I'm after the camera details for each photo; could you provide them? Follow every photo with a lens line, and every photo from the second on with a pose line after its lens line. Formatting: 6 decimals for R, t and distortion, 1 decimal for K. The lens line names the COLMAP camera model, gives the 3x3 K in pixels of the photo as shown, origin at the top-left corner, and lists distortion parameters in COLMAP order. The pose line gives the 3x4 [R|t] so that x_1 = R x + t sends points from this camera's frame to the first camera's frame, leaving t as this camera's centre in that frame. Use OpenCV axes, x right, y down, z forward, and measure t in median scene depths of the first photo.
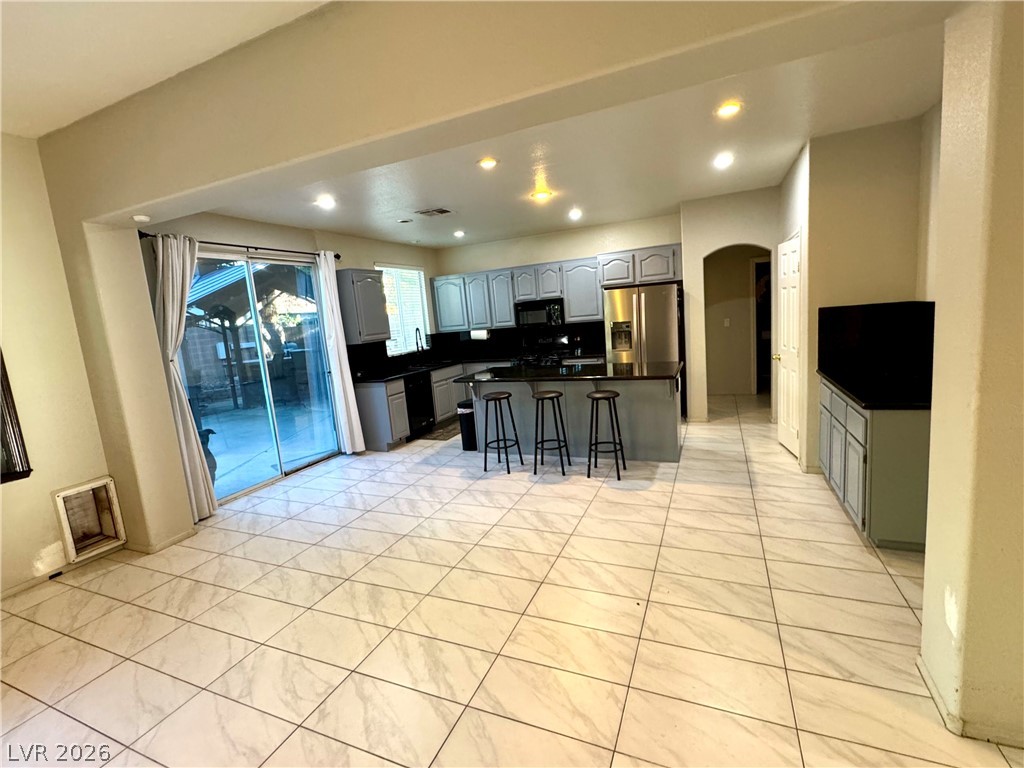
lens RADIAL K [[460.6, 0, 519.1], [0, 460.6, 382.7], [0, 0, 1]] dist [-0.001161, 0.000035]
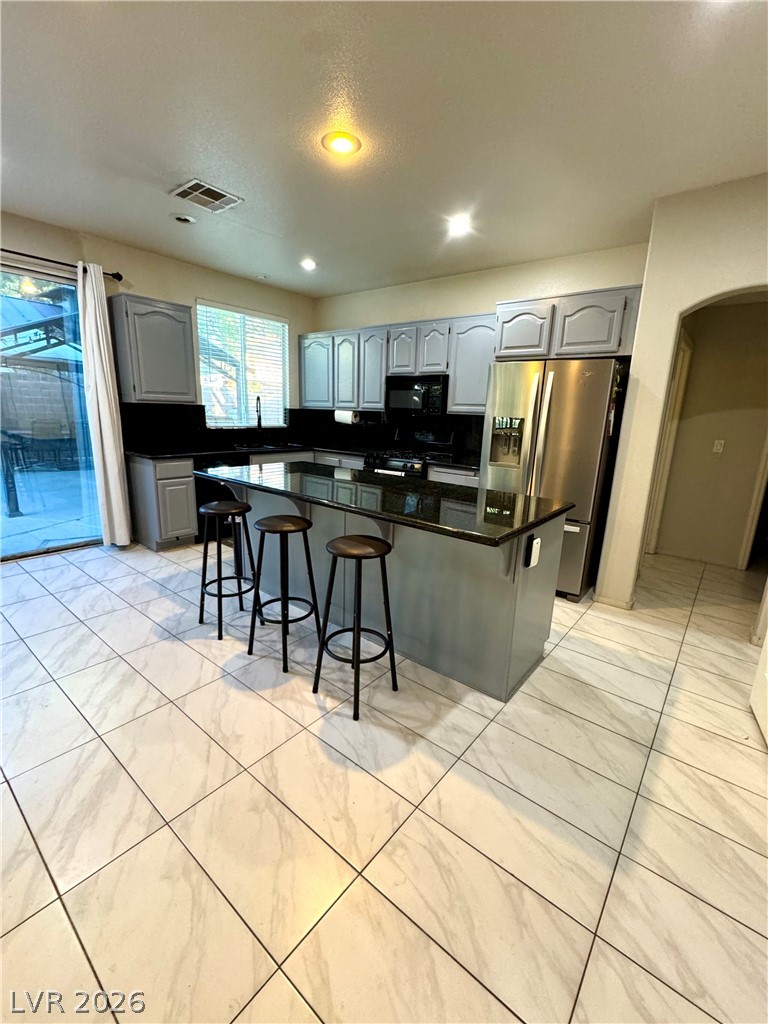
lens RADIAL K [[436.9, 0, 391.1], [0, 436.9, 514.8], [0, 0, 1]] dist [0.001209, 0.000169]
pose [[0.955329, 0.177180, -0.236544, 0.244535], [-0.154451, 0.981684, 0.111538, -0.050085], [0.251974, -0.070021, 0.965198, 0.420098]]
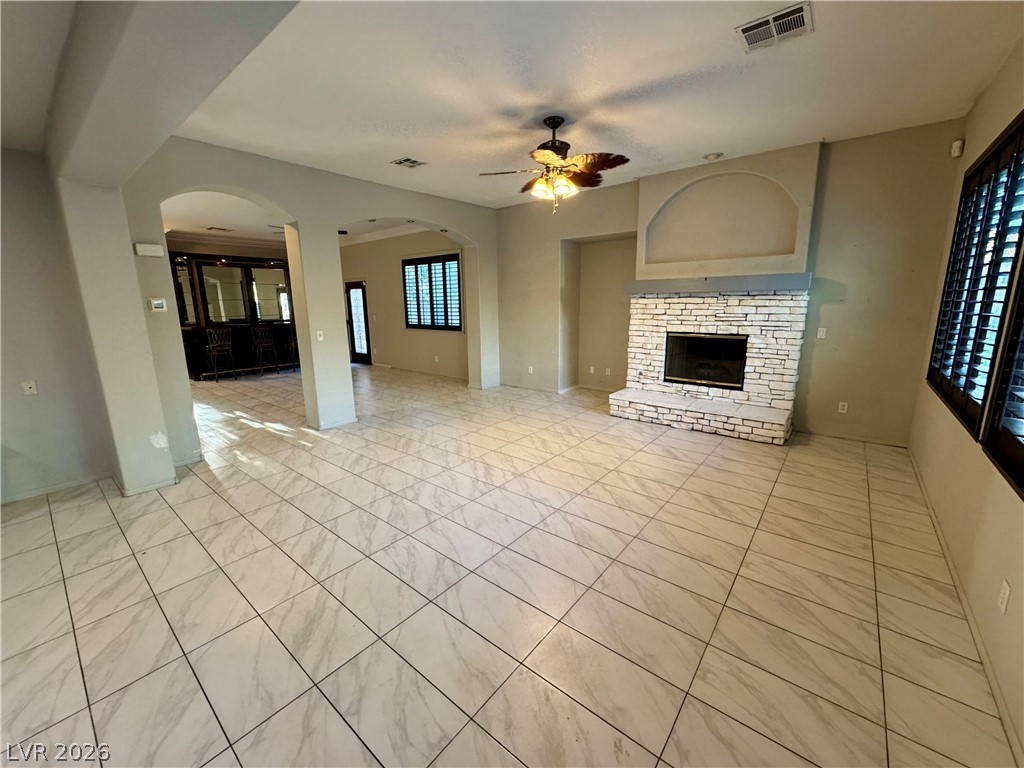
lens RADIAL K [[406.9, 0, 515.2], [0, 406.9, 380.0], [0, 0, 1]] dist [-0.002100, 0.001008]
pose [[-0.955465, 0.039988, 0.292382, -0.428627], [0.133601, 0.942040, 0.307753, -0.059660], [-0.263129, 0.333110, -0.905429, 0.674522]]
